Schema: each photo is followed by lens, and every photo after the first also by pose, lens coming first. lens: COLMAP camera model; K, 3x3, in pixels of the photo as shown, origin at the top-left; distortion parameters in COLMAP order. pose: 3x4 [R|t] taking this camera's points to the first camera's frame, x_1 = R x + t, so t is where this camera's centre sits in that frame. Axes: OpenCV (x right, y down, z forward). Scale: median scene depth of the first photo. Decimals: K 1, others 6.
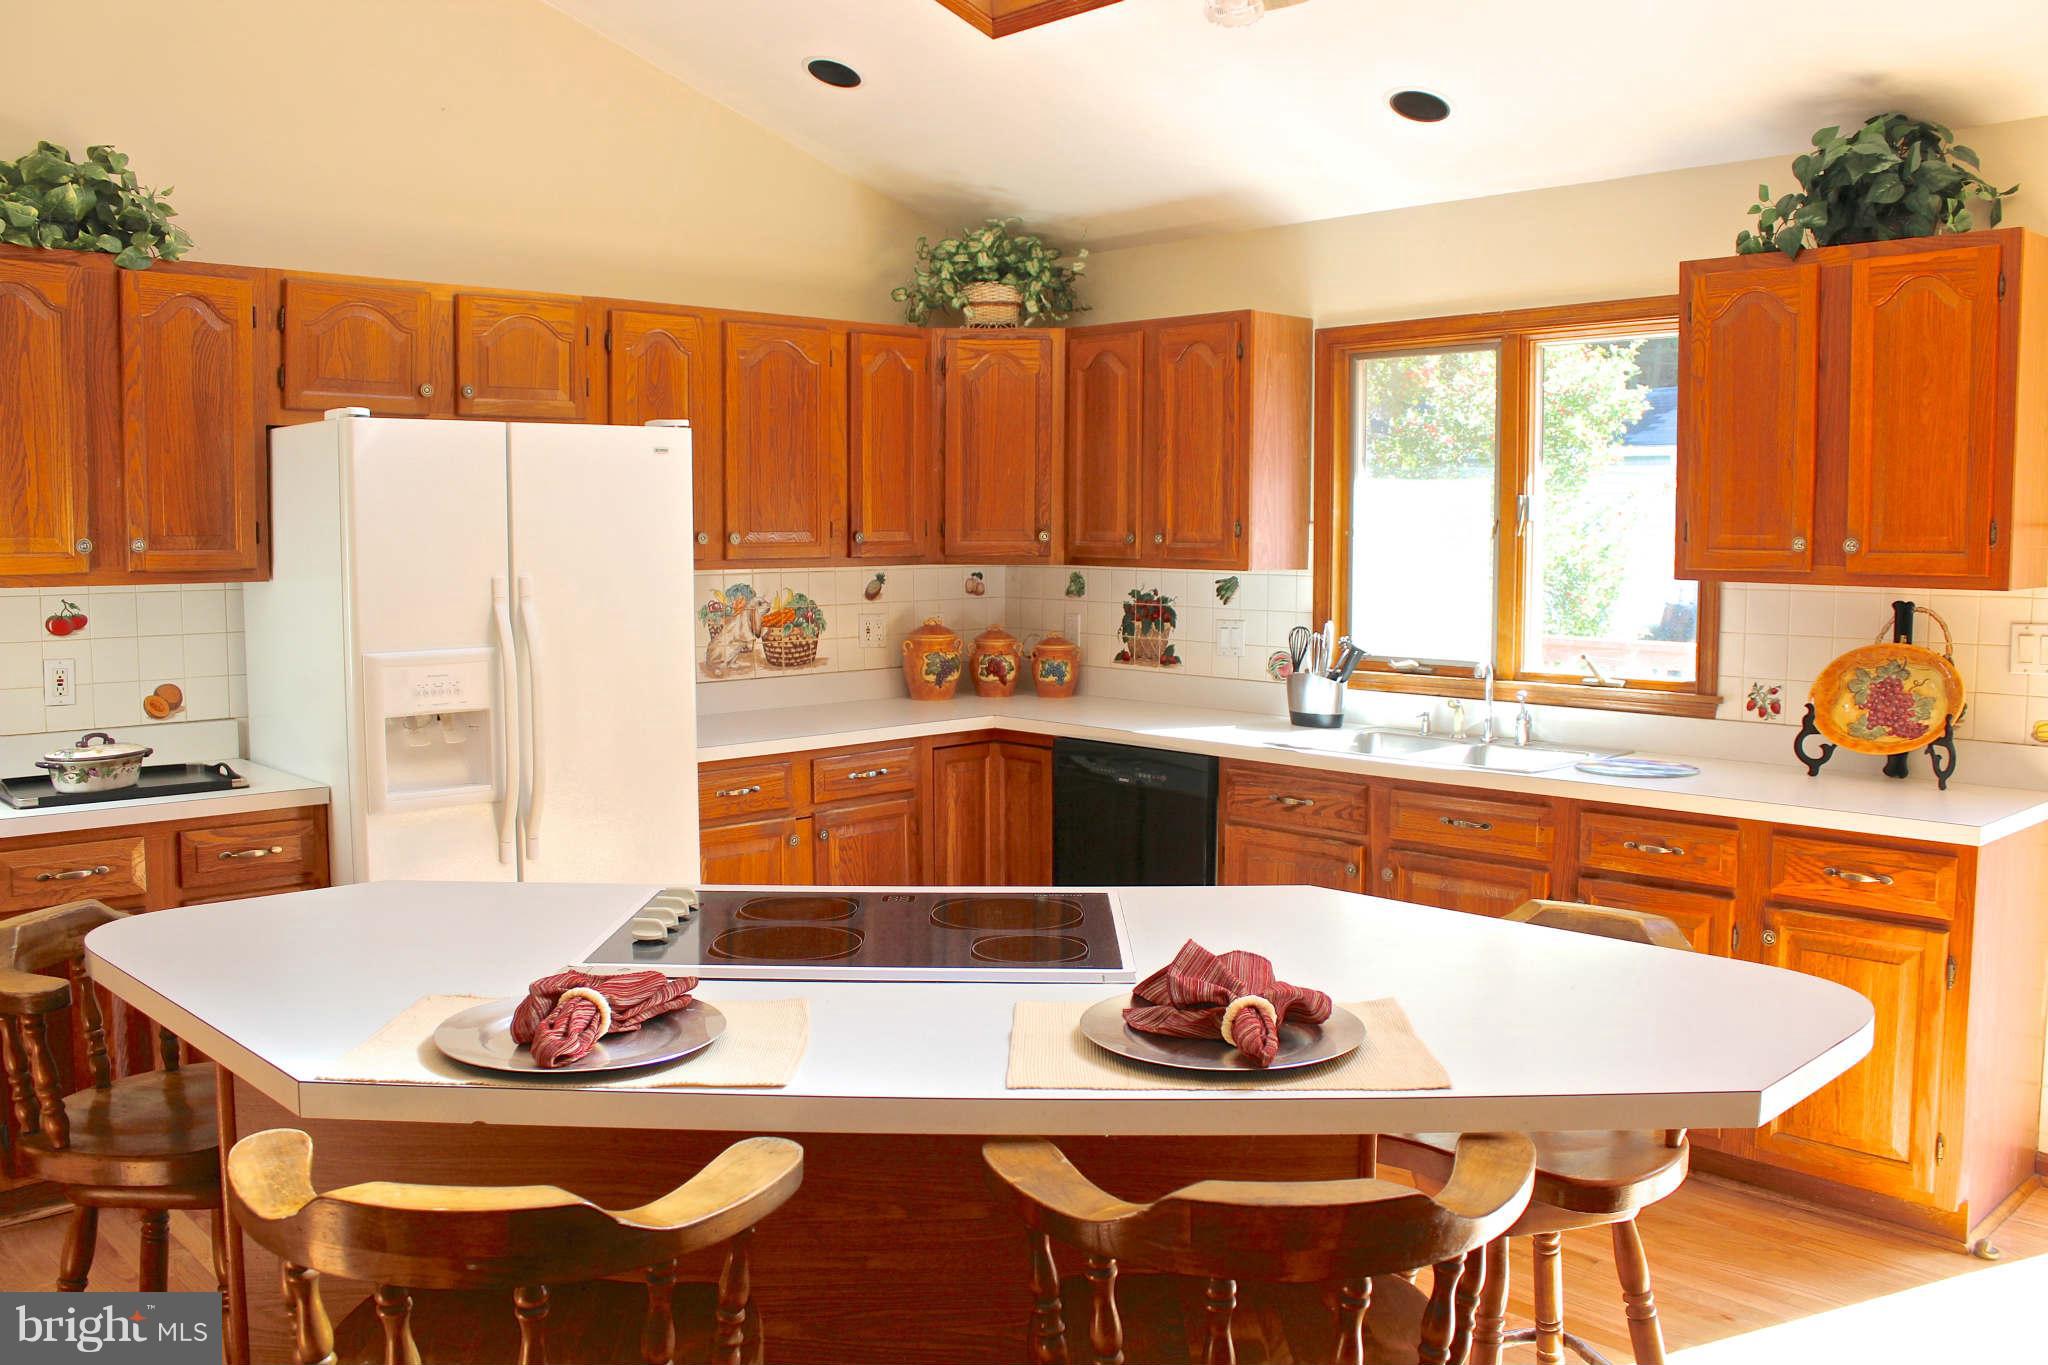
lens RADIAL K [[1754.4, 0, 1010.3], [0, 1754.4, 679.2], [0, 0, 1]] dist [-0.171671, 0.128399]
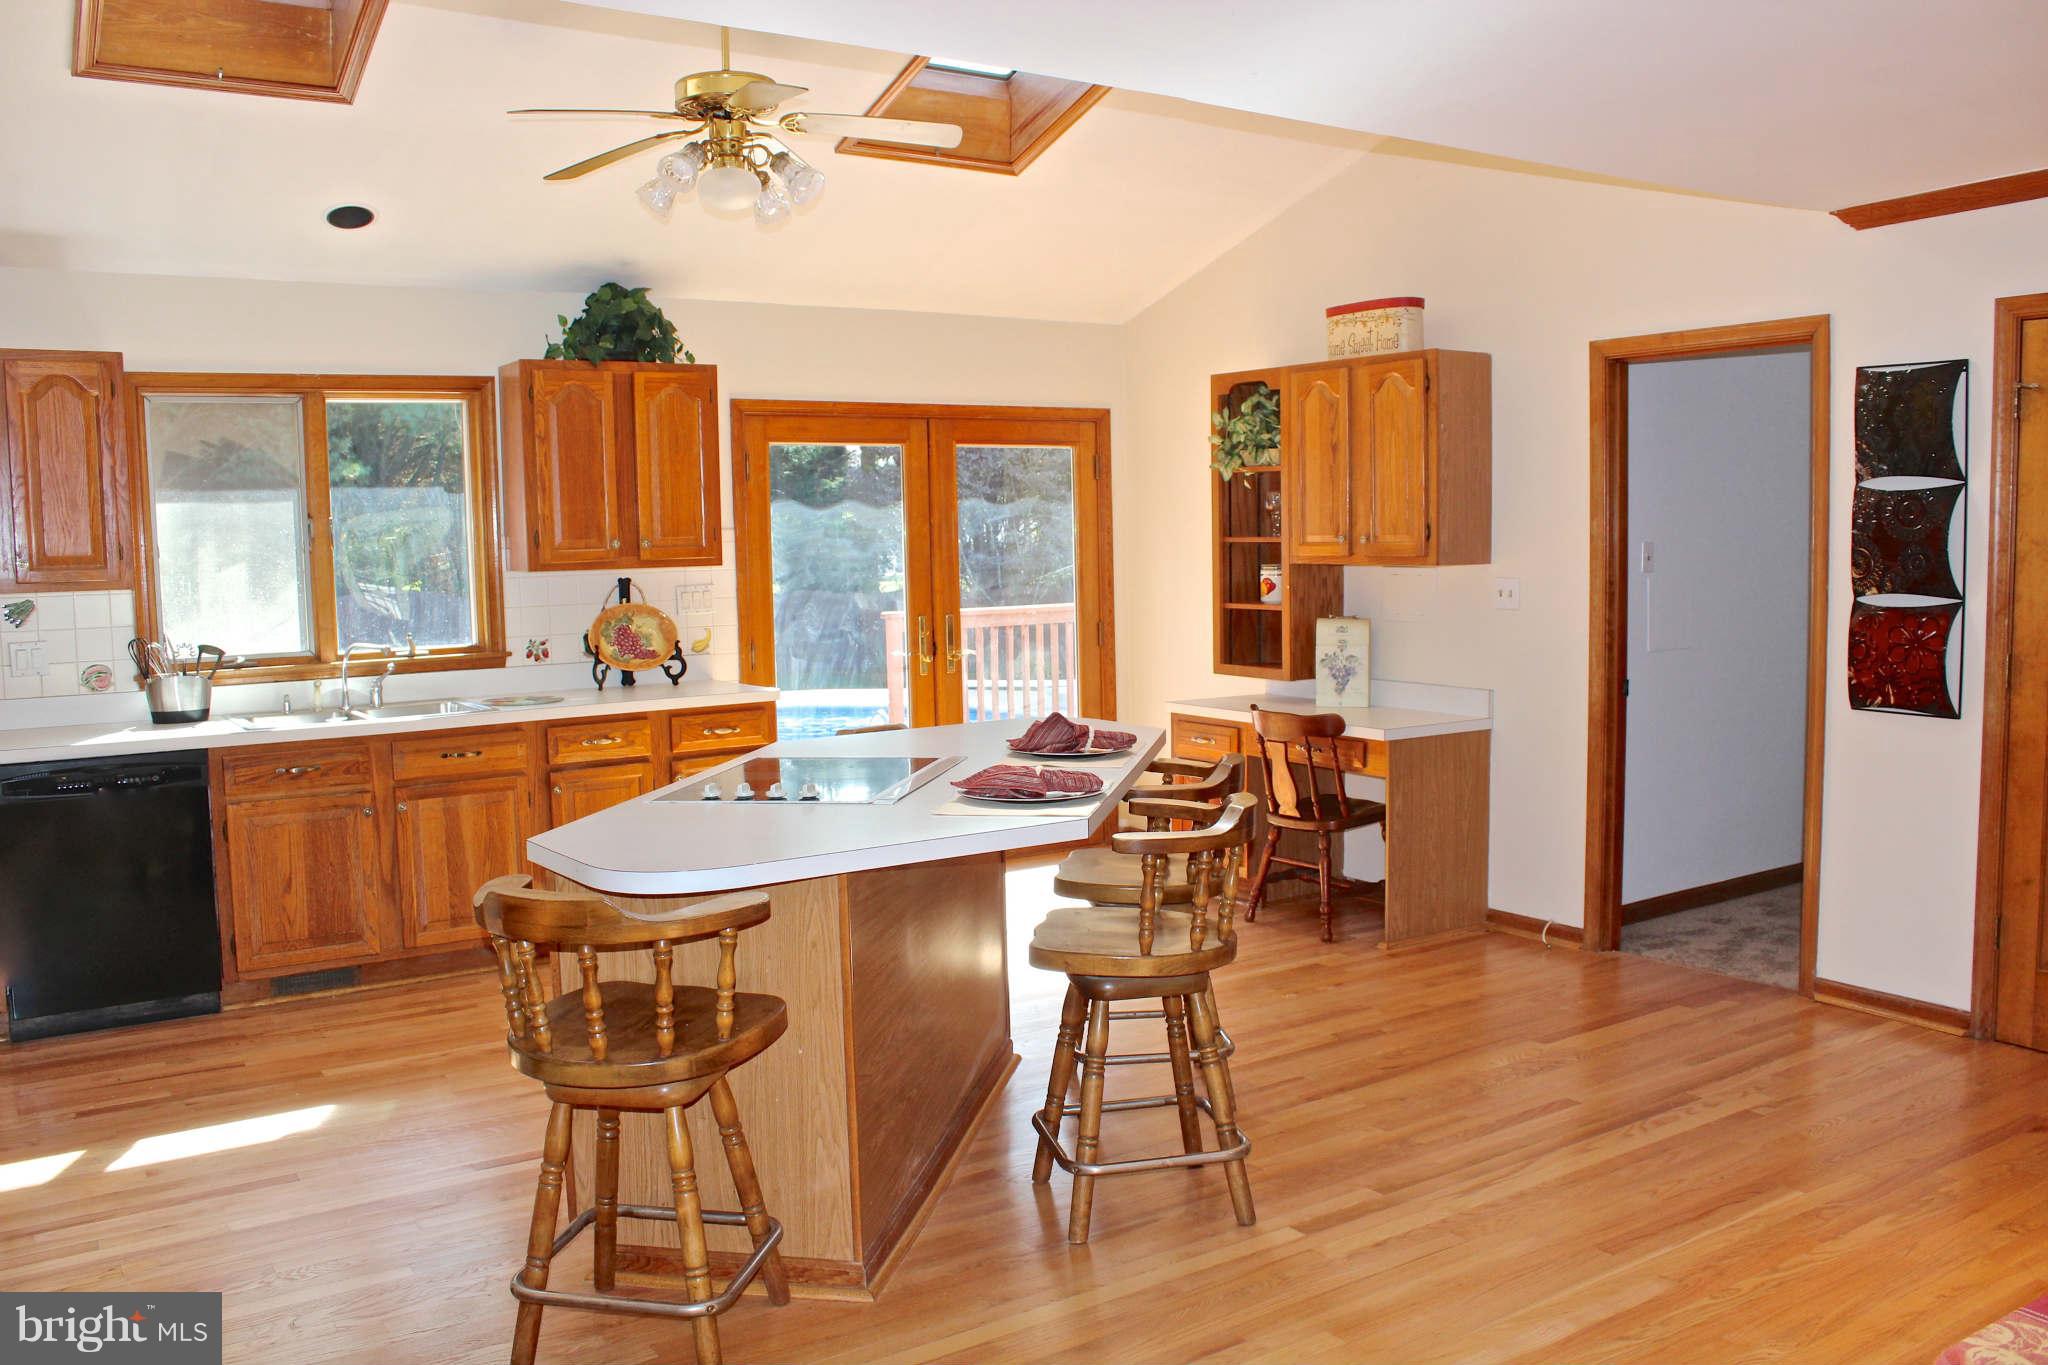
lens RADIAL K [[1754.4, 0, 1029.6], [0, 1754.4, 685.2], [0, 0, 1]] dist [-0.171671, 0.128399]
pose [[0.149715, -0.094335, 0.984219, -0.927737], [0.102897, 0.991519, 0.079383, -0.031033], [-0.983360, 0.089388, 0.158152, 0.303576]]
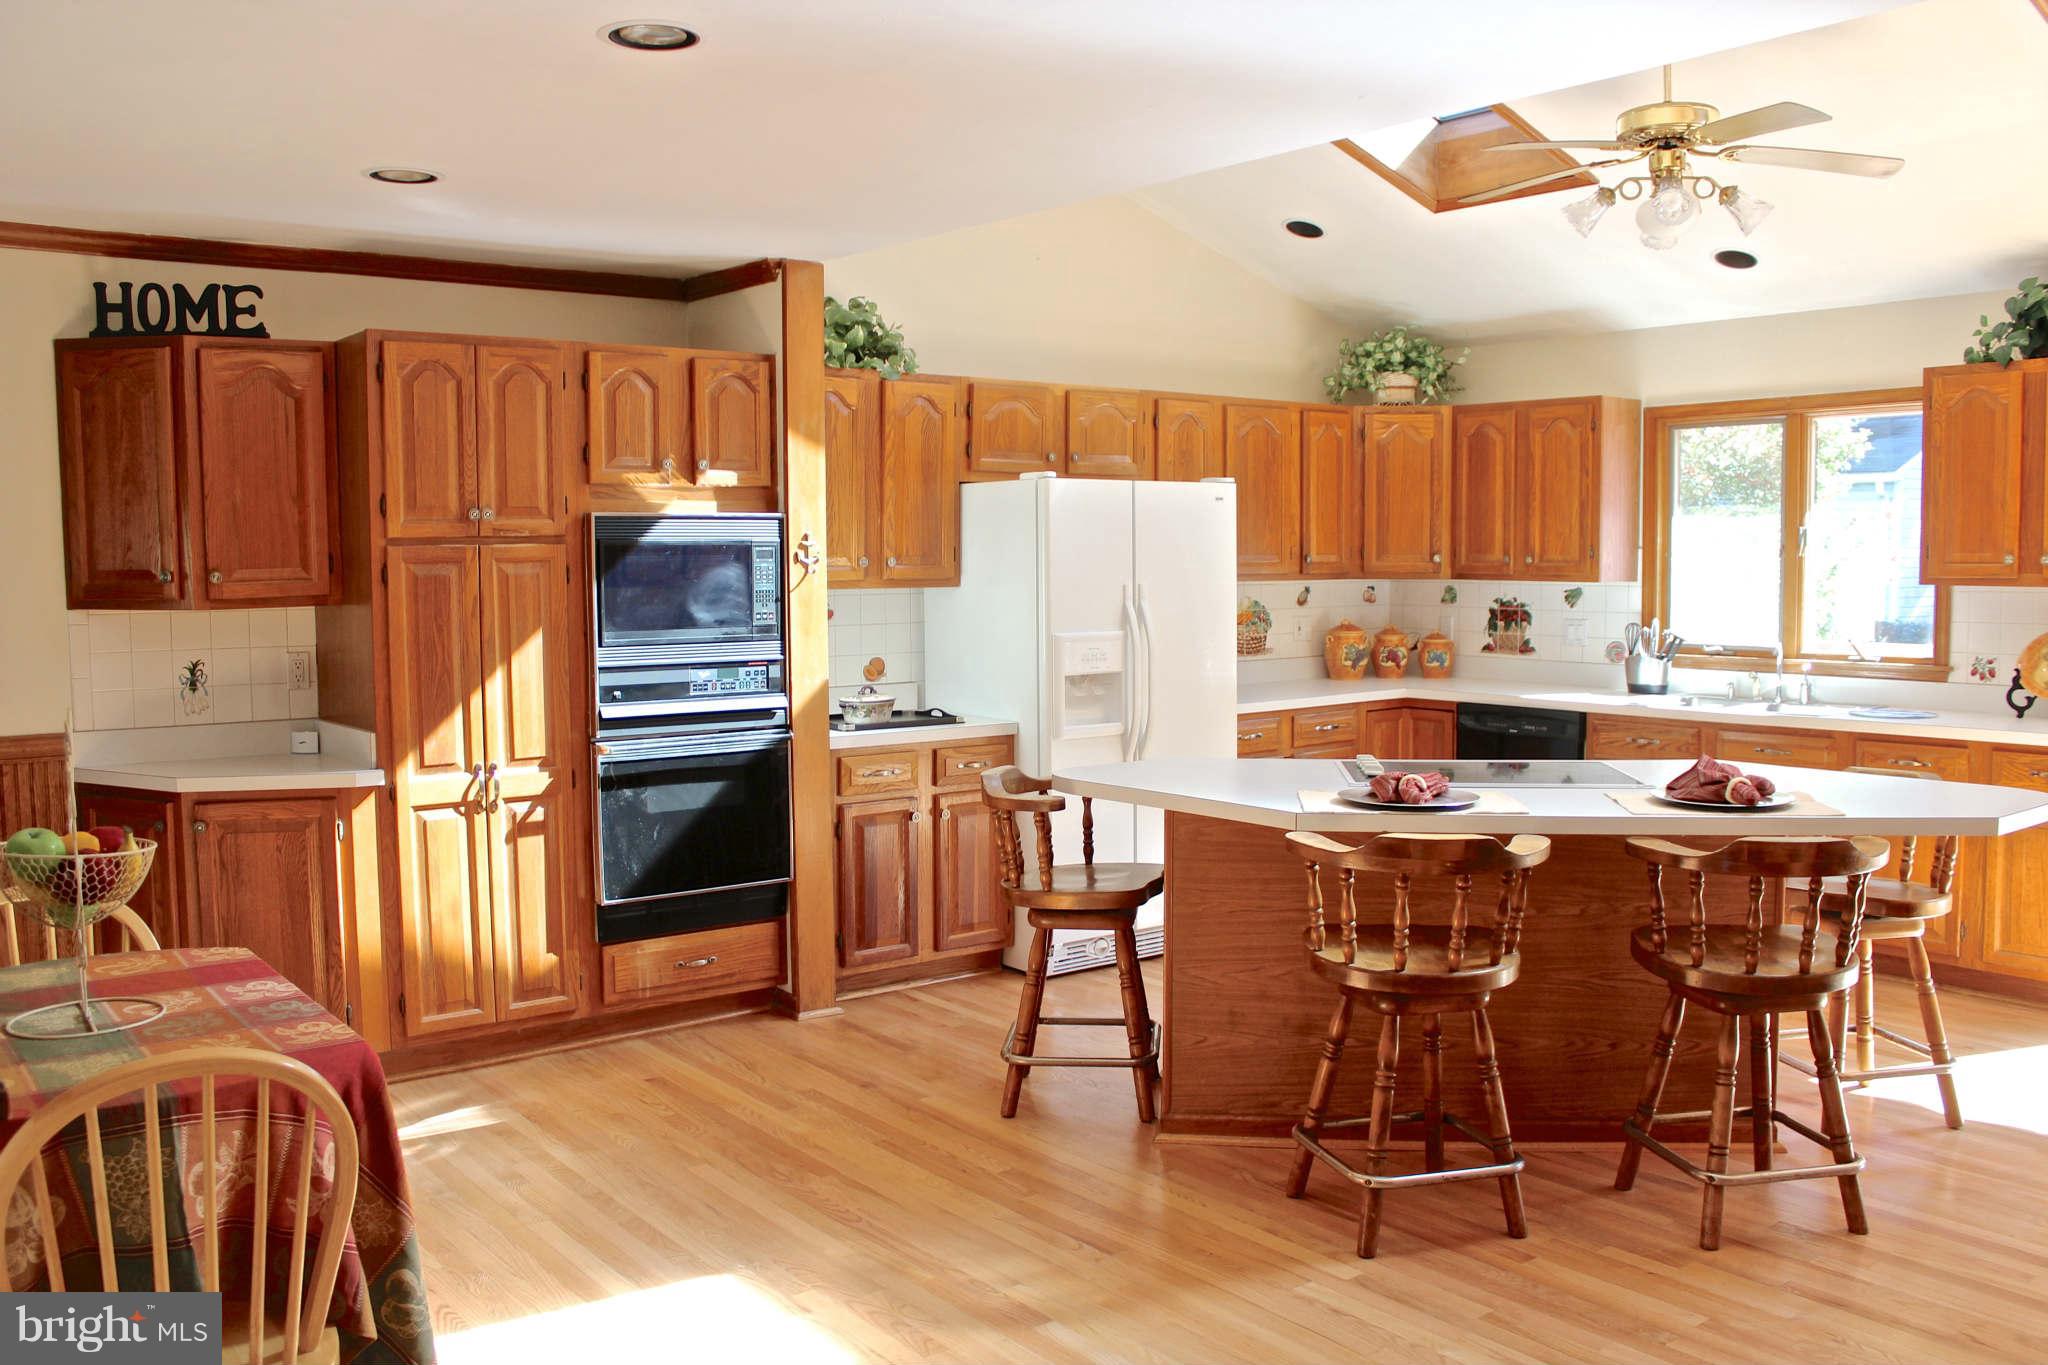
lens RADIAL K [[1754.4, 0, 983.2], [0, 1754.4, 683.5], [0, 0, 1]] dist [-0.171671, 0.128399]
pose [[0.993831, 0.000550, -0.110900, -0.221327], [-0.002026, 0.999911, -0.013196, 0.041910], [0.110883, 0.013339, 0.993744, -0.460187]]
